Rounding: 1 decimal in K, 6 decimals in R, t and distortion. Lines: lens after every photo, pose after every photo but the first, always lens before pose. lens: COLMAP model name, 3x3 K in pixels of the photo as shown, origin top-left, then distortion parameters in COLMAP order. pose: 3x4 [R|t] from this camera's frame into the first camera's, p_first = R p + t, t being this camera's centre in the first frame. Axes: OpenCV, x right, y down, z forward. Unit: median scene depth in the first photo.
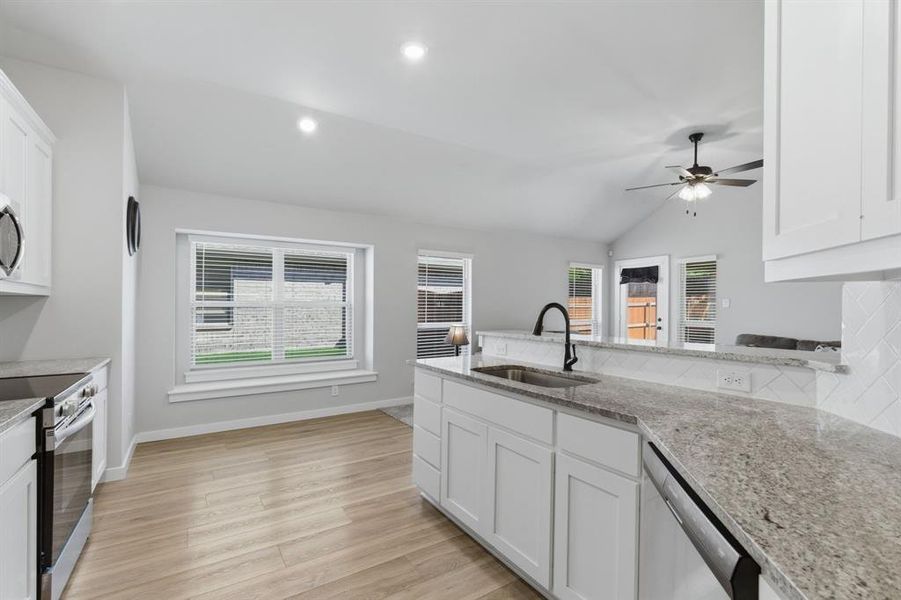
lens RADIAL K [[408.6, 0, 452.3], [0, 408.6, 304.8], [0, 0, 1]] dist [0.003585, 0.000263]
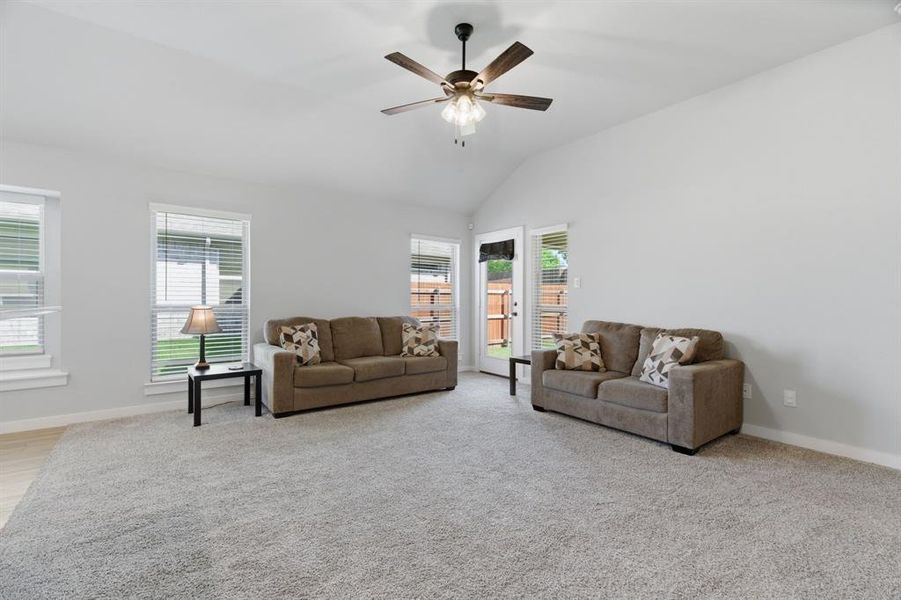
lens RADIAL K [[401.4, 0, 450.5], [0, 401.4, 300.0], [0, 0, 1]] dist [0.000329, -0.000170]
pose [[0.997575, 0.006136, 0.069325, 0.421016], [-0.006693, 0.999947, 0.007804, 0.030138], [-0.069274, -0.008249, 0.997564, 0.257860]]
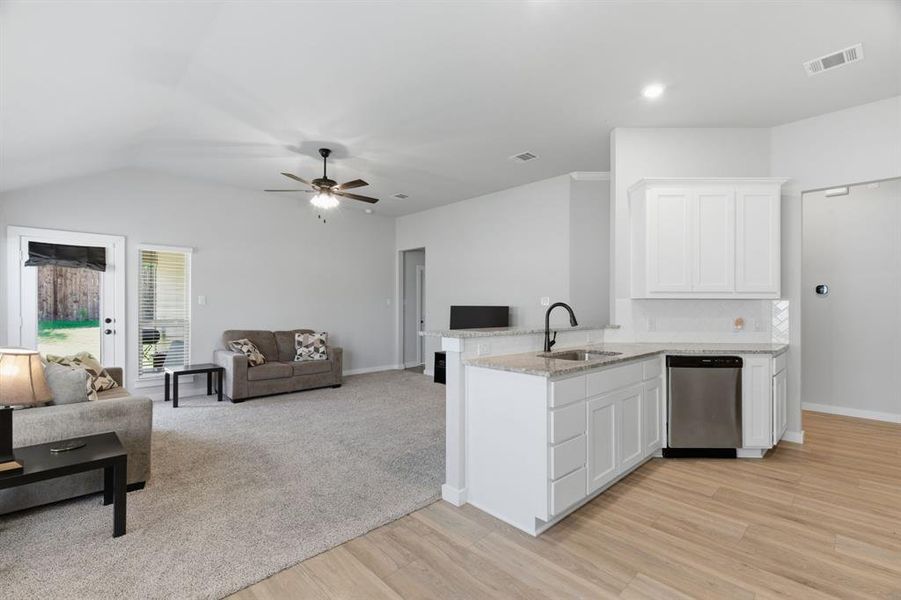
lens RADIAL K [[404.3, 0, 450.9], [0, 404.3, 304.0], [0, 0, 1]] dist [0.000002, 0.000020]
pose [[-0.196950, 0.003702, 0.980406, -0.439771], [-0.011060, 0.999921, -0.005997, 0.005005], [-0.980351, -0.012025, -0.196894, 0.702047]]
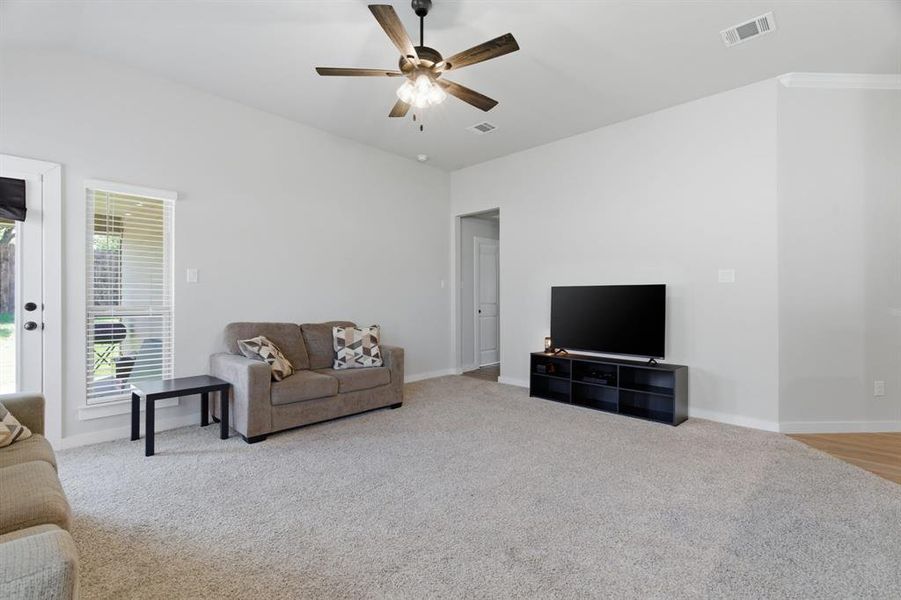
lens RADIAL K [[411.1, 0, 450.6], [0, 411.1, 294.9], [0, 0, 1]] dist [0.000342, -0.000012]
pose [[-0.234190, 0.008604, 0.972153, -0.022945], [-0.007869, 0.999911, -0.010745, 0.033198], [-0.972159, -0.010166, -0.234101, 0.881128]]
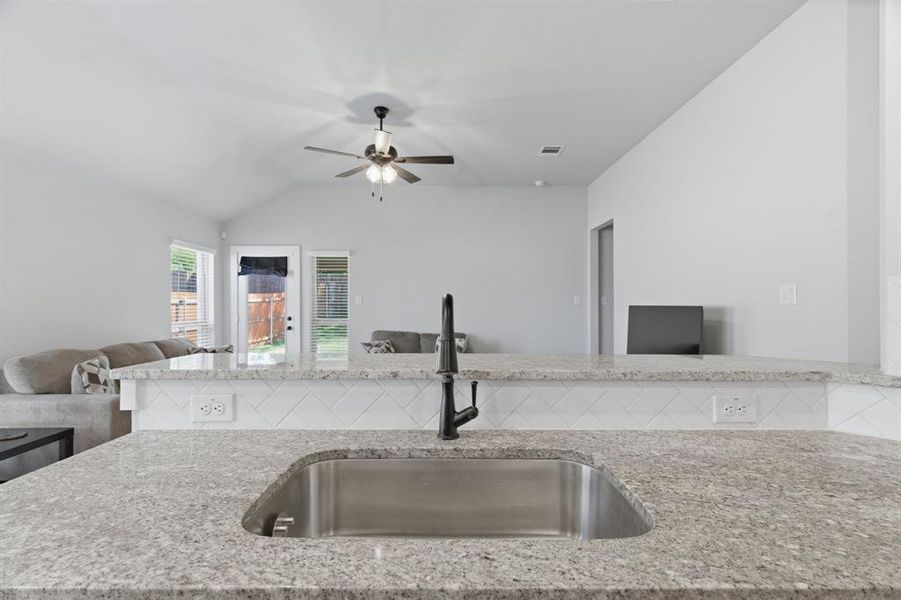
lens RADIAL K [[401.2, 0, 451.3], [0, 401.2, 306.1], [0, 0, 1]] dist [0.002784, 0.000129]
pose [[0.531465, -0.001635, 0.847079, -0.046760], [-0.007056, 0.999955, 0.006357, 0.002443], [-0.847051, -0.009355, 0.531429, 0.328183]]
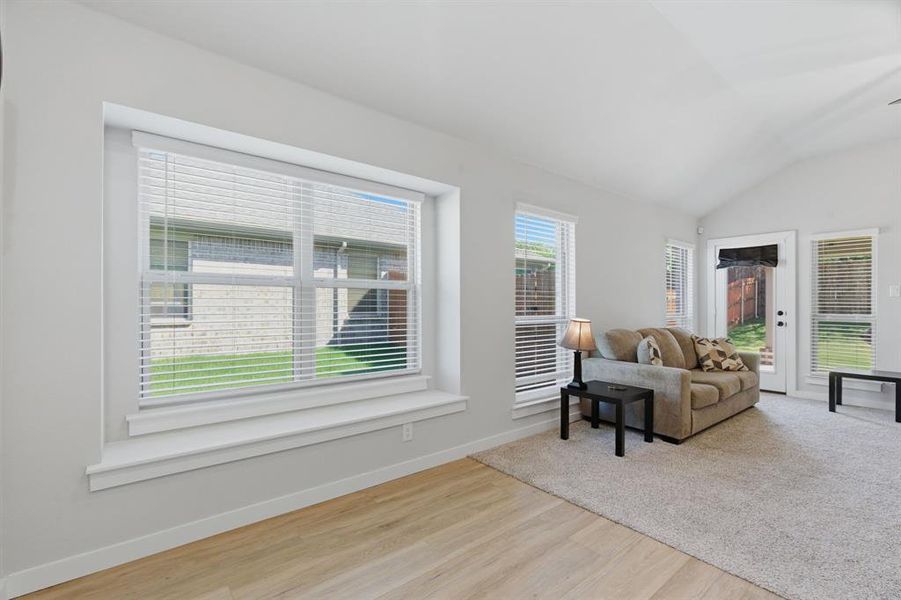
lens RADIAL K [[401.2, 0, 451.3], [0, 401.2, 306.1], [0, 0, 1]] dist [0.002784, 0.000129]
pose [[0.993953, 0.004527, 0.109716, -0.266371], [-0.005846, 0.999914, 0.011701, 0.023104], [-0.109654, -0.012272, 0.993894, 0.398766]]
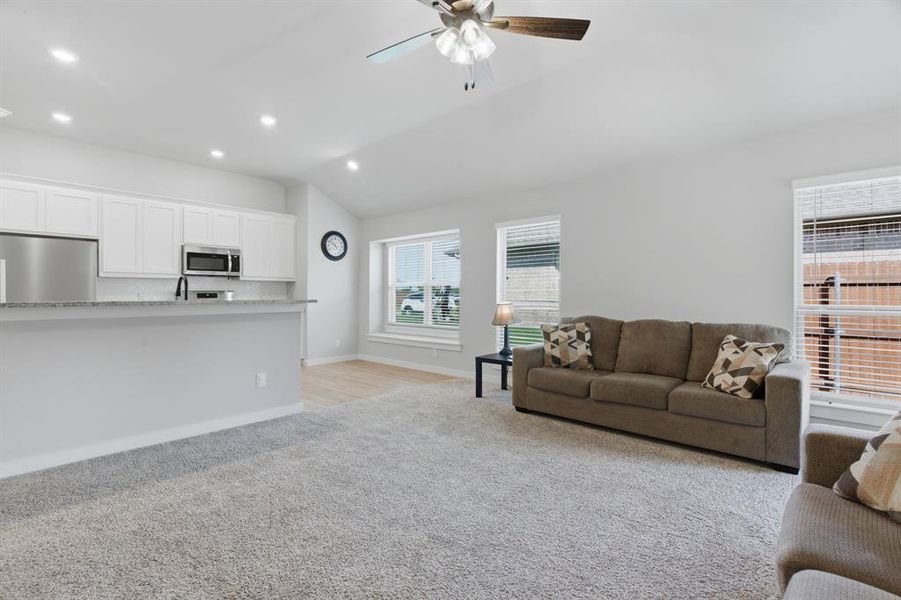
lens RADIAL K [[411.1, 0, 450.6], [0, 411.1, 294.9], [0, 0, 1]] dist [0.000342, -0.000012]
pose [[0.256684, 0.002947, -0.966491, 0.866847], [0.007457, 0.999960, 0.005029, 0.029037], [0.966467, -0.008499, 0.256652, 0.679038]]
